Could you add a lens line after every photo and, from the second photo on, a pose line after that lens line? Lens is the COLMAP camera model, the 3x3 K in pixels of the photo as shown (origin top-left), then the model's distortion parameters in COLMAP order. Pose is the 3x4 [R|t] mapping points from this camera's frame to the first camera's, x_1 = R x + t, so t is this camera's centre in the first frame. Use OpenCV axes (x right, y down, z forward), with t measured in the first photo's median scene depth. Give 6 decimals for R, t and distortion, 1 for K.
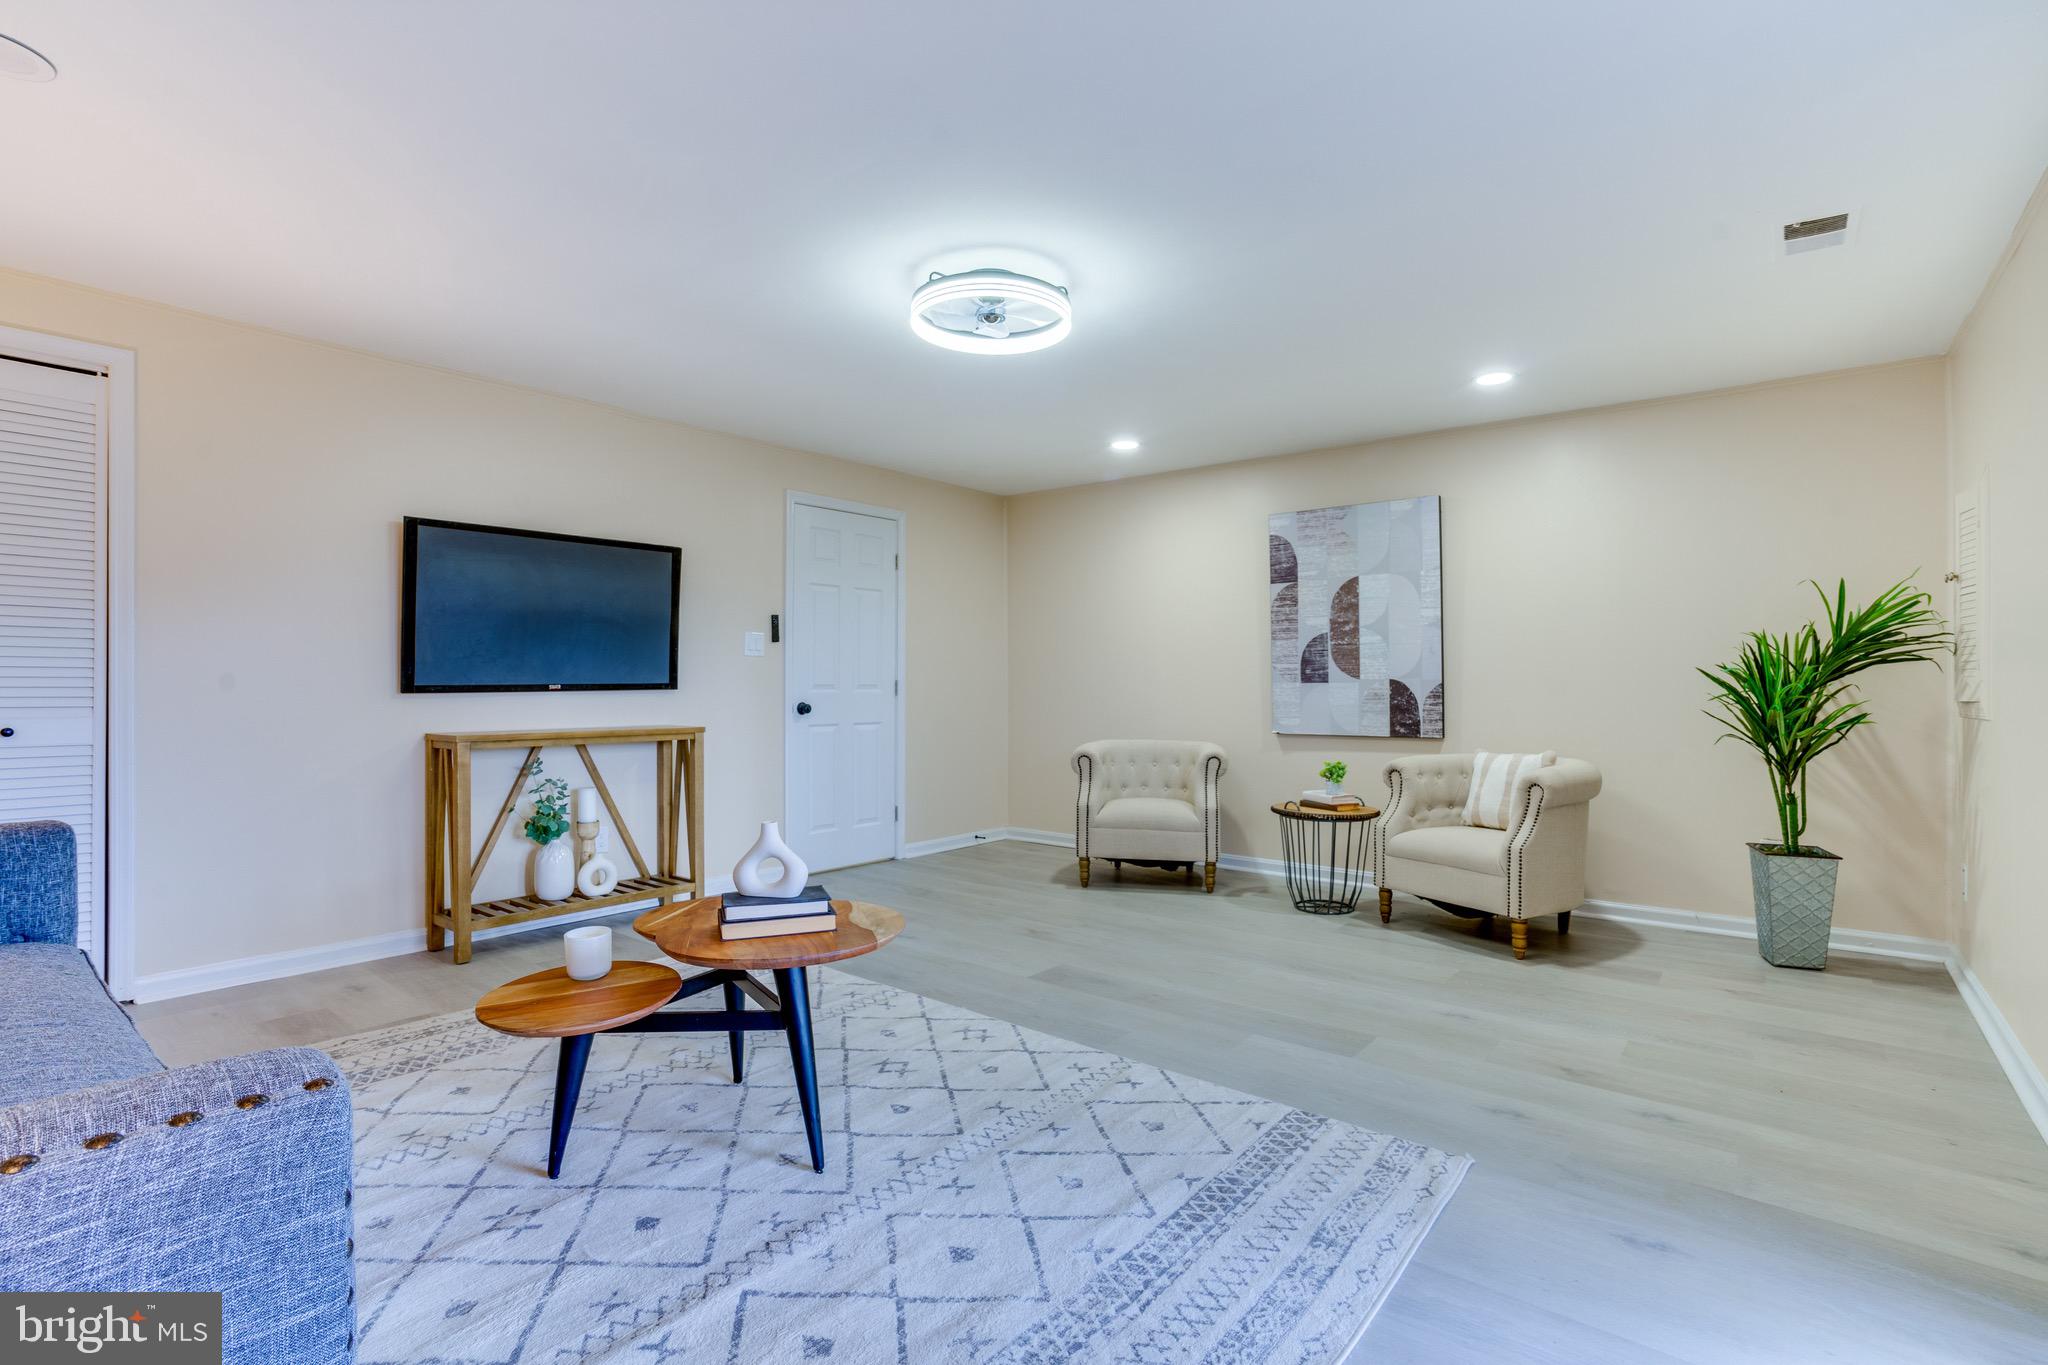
lens RADIAL K [[943.7, 0, 1013.8], [0, 943.7, 677.7], [0, 0, 1]] dist [-0.031864, 0.000028]
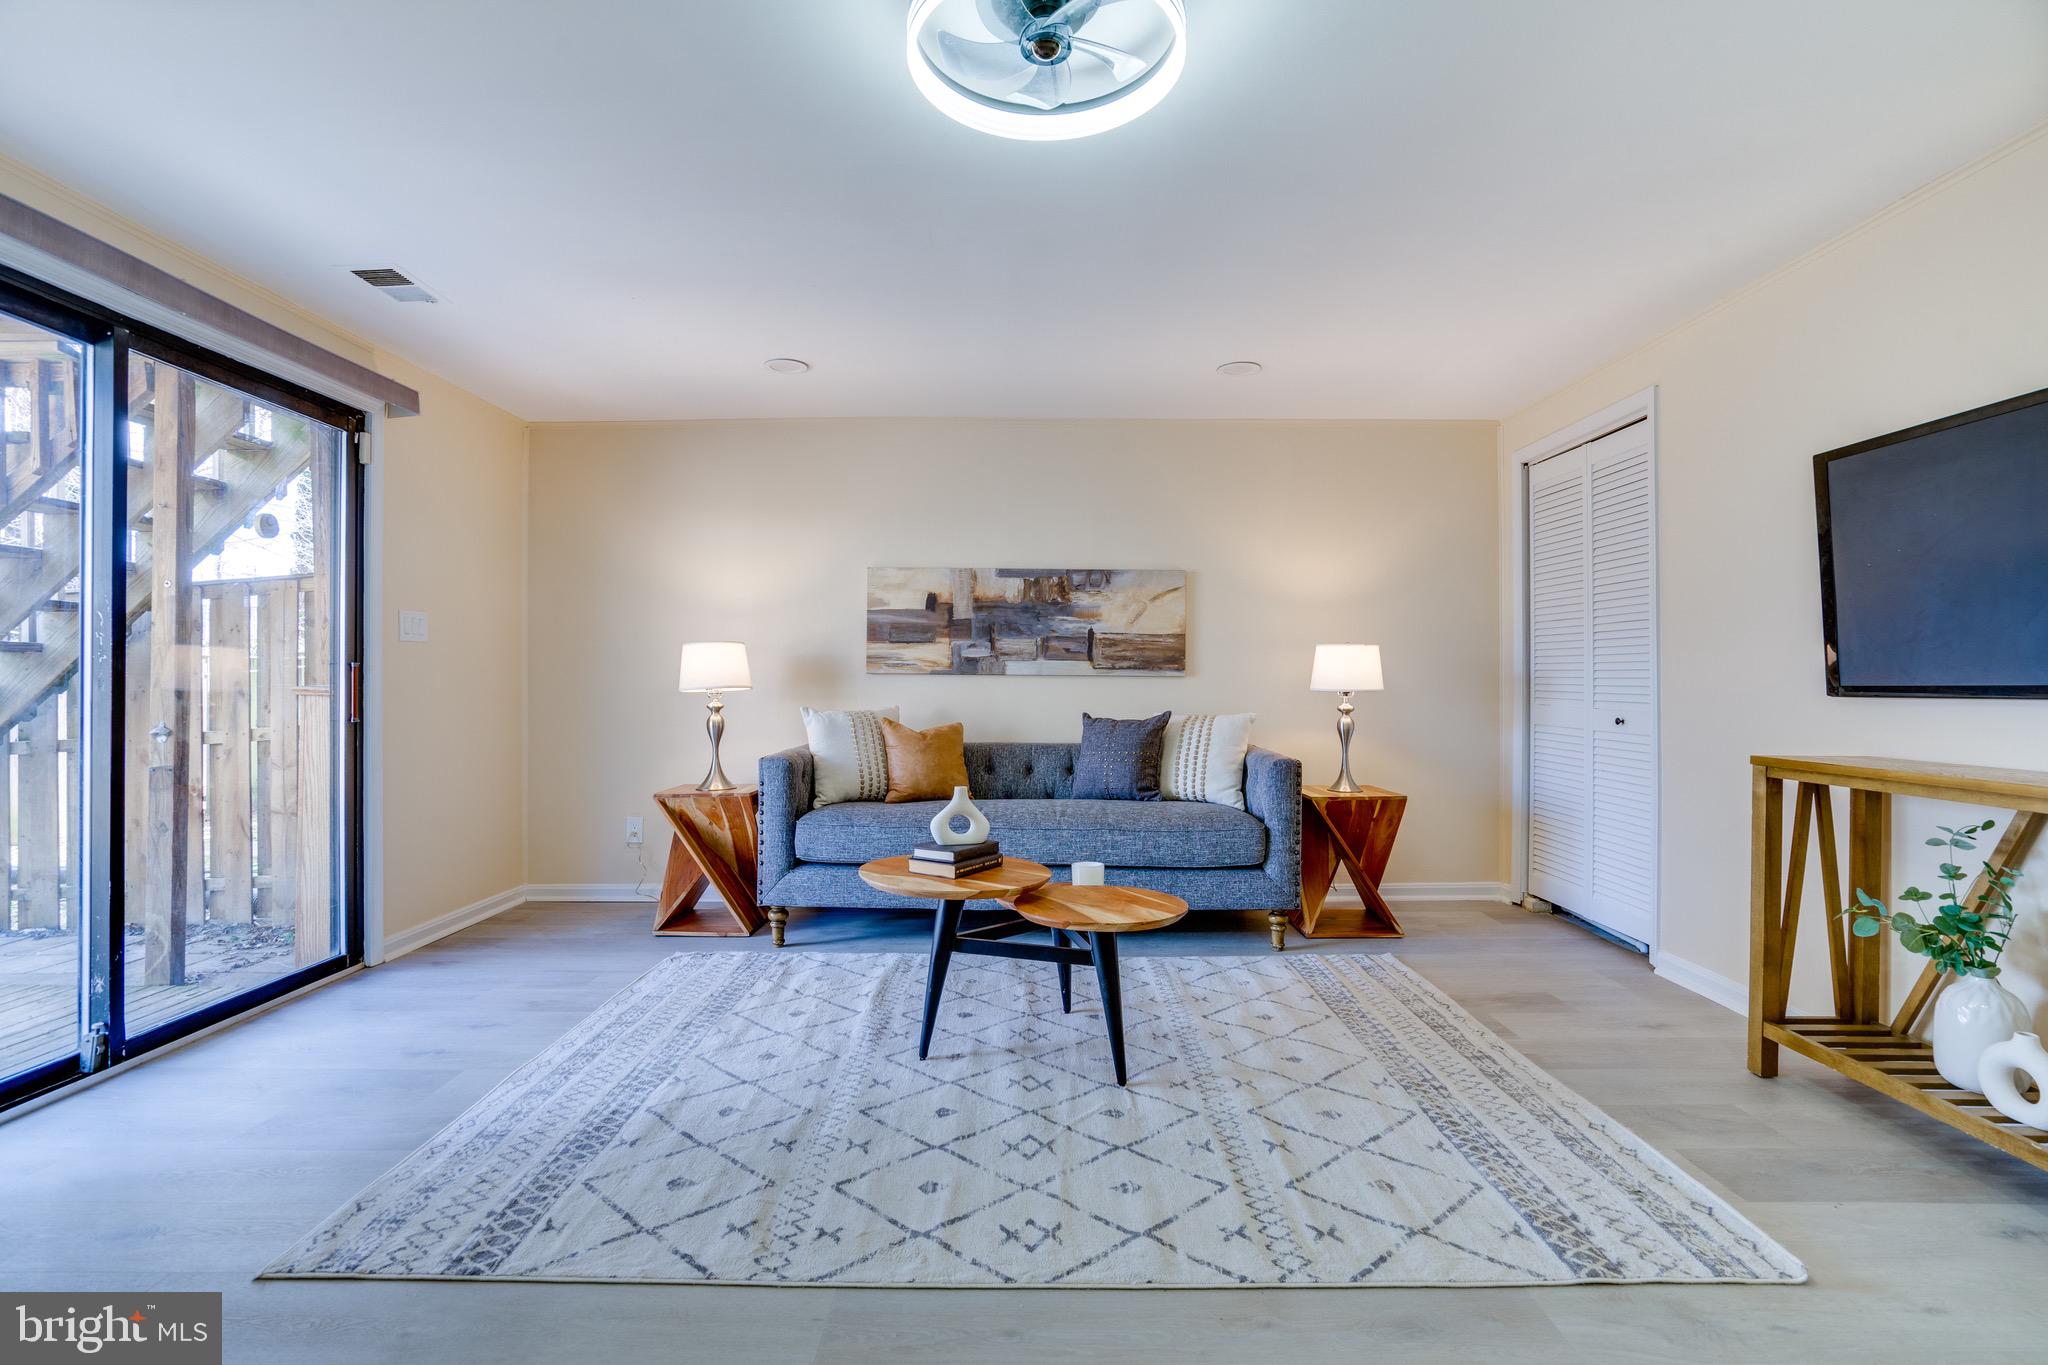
lens RADIAL K [[936.9, 0, 1035.8], [0, 936.9, 686.0], [0, 0, 1]] dist [-0.048708, 0.023924]
pose [[-0.760918, -0.002419, -0.648843, 0.275093], [0.000672, 0.999990, -0.004516, 0.010923], [0.648847, -0.003872, -0.760909, 1.130860]]
